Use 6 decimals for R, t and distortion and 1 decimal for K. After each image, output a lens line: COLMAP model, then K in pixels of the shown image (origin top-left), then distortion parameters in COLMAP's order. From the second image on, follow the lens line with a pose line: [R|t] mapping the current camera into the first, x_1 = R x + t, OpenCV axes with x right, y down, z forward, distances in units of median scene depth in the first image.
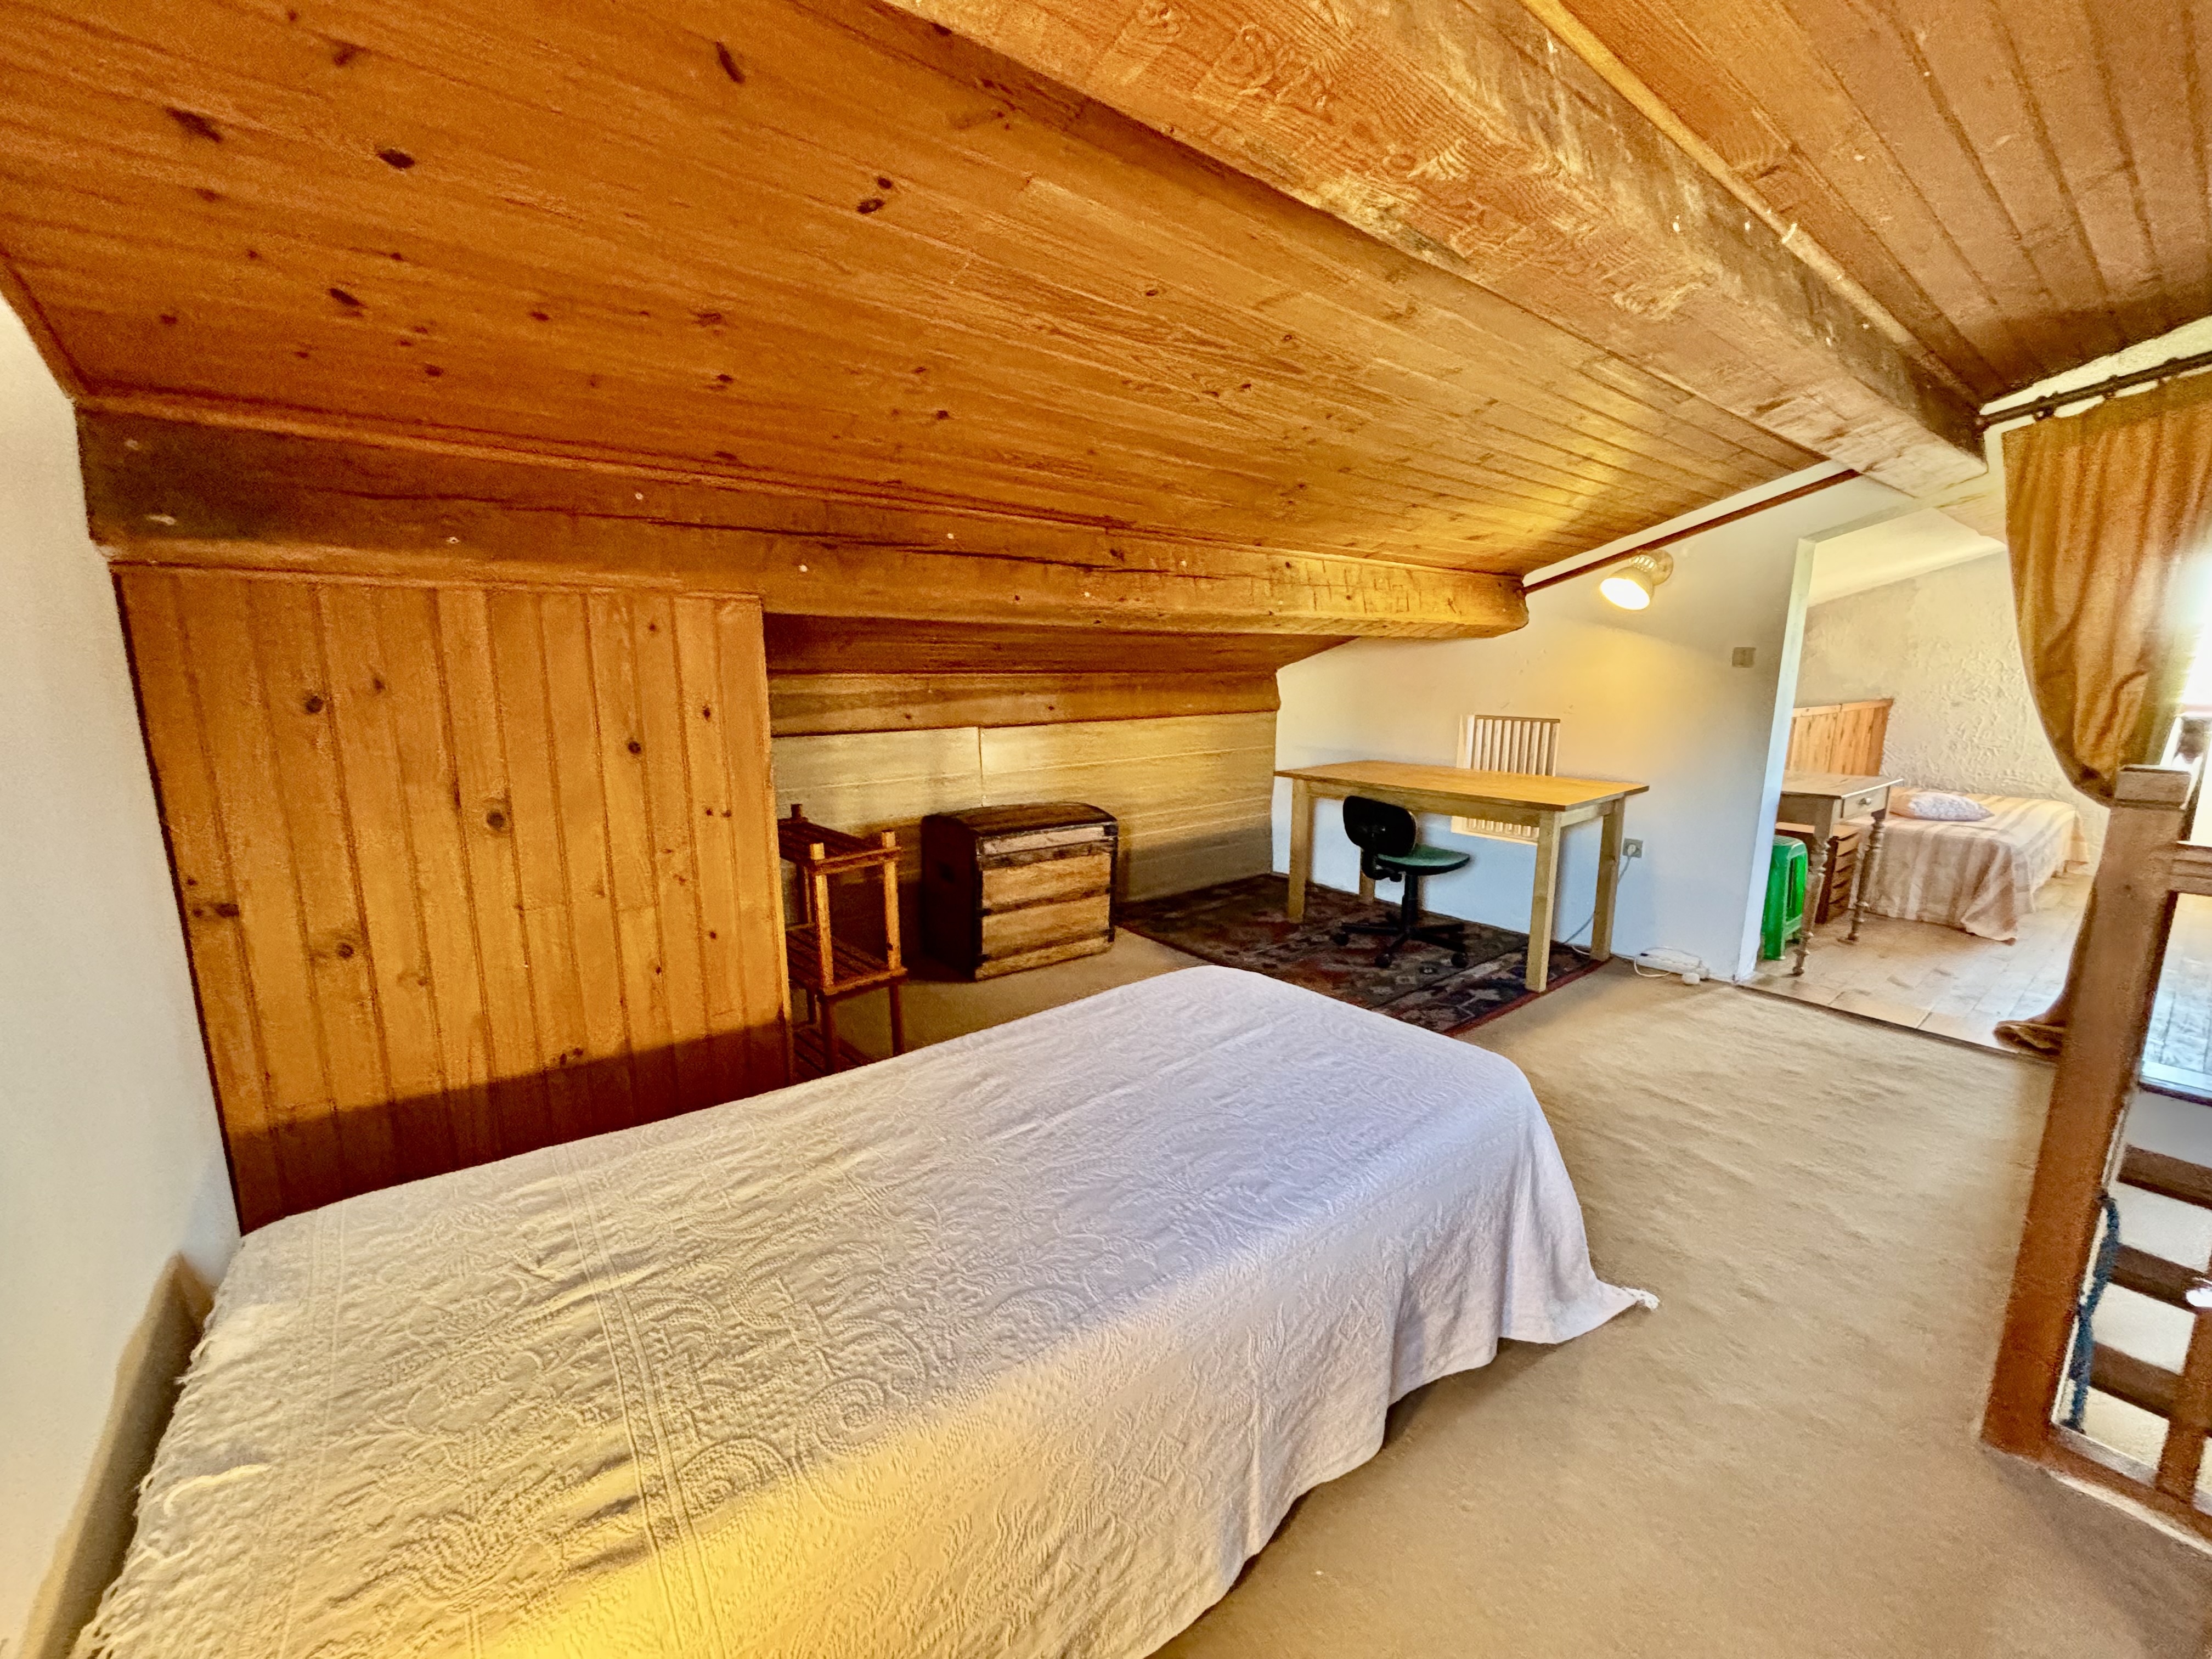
lens RADIAL K [[900.5, 0, 1112.2], [0, 900.5, 830.7], [0, 0, 1]] dist [-0.009866, -0.000178]
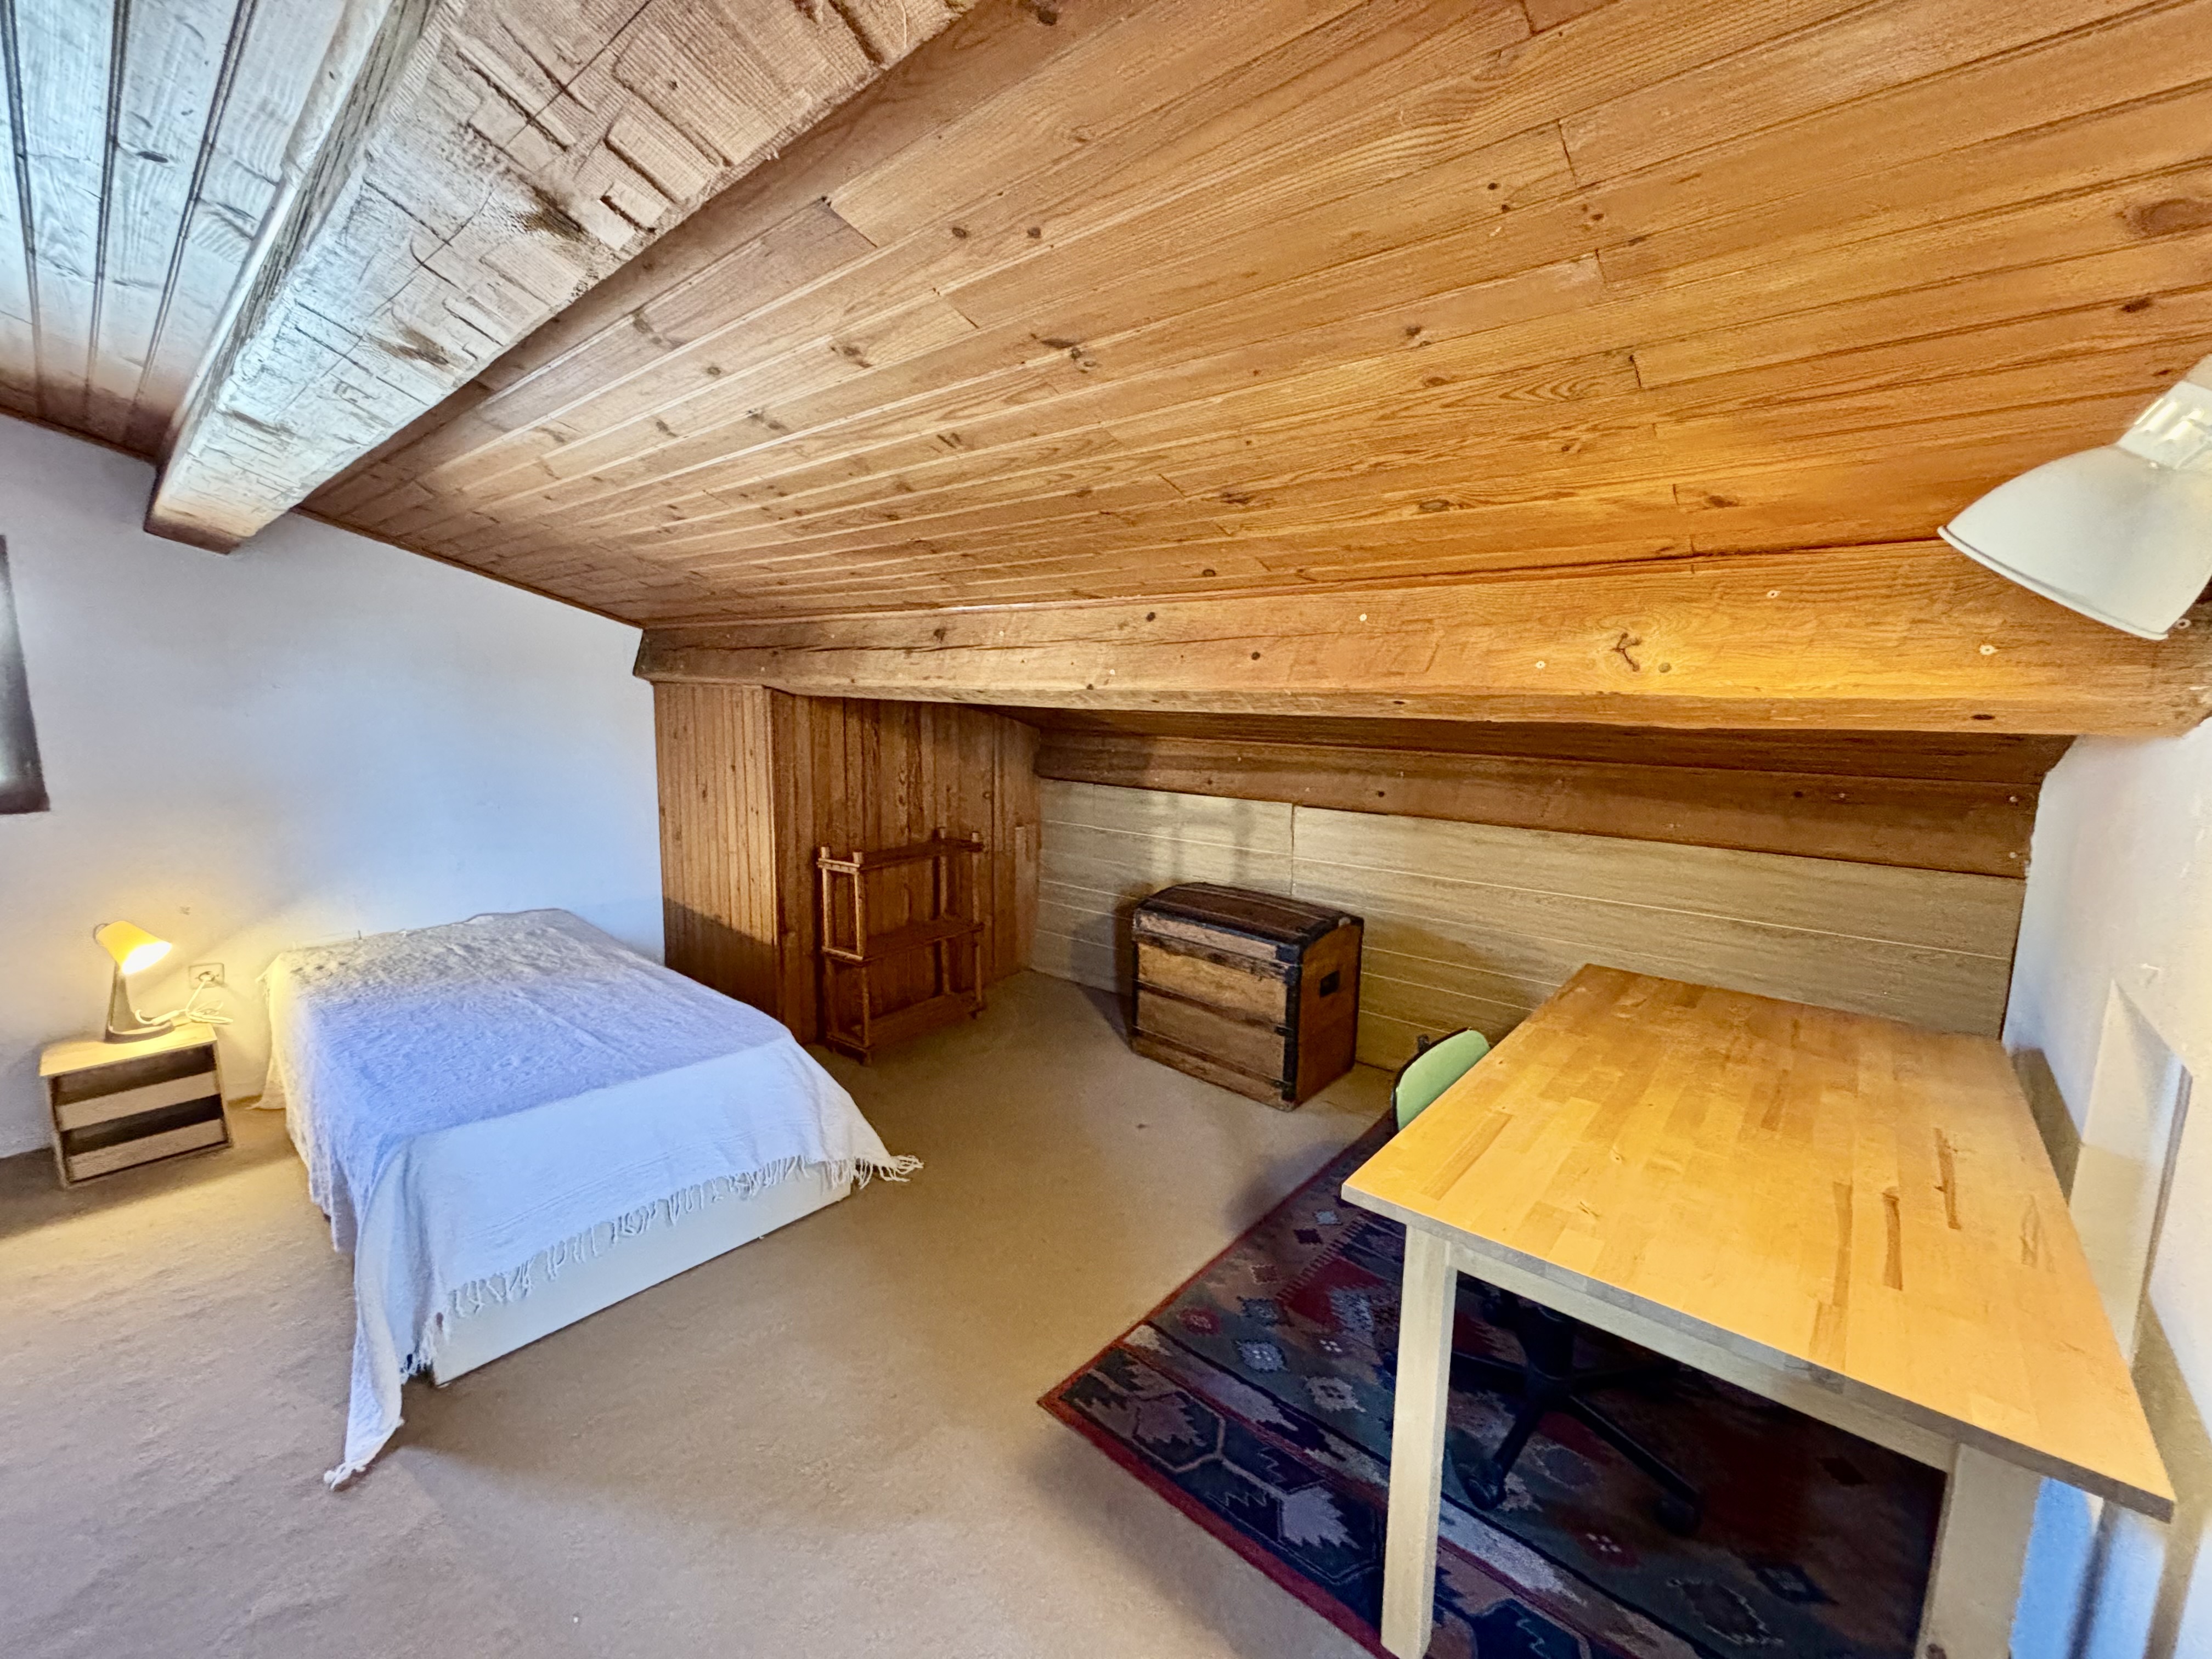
lens RADIAL K [[902.6, 0, 1100.8], [0, 902.6, 811.8], [0, 0, 1]] dist [0.001012, -0.000016]
pose [[0.181253, 0.138080, -0.973695, 0.747905], [-0.198697, 0.974817, 0.101252, -0.176765], [0.963155, 0.175118, 0.204124, 0.708282]]
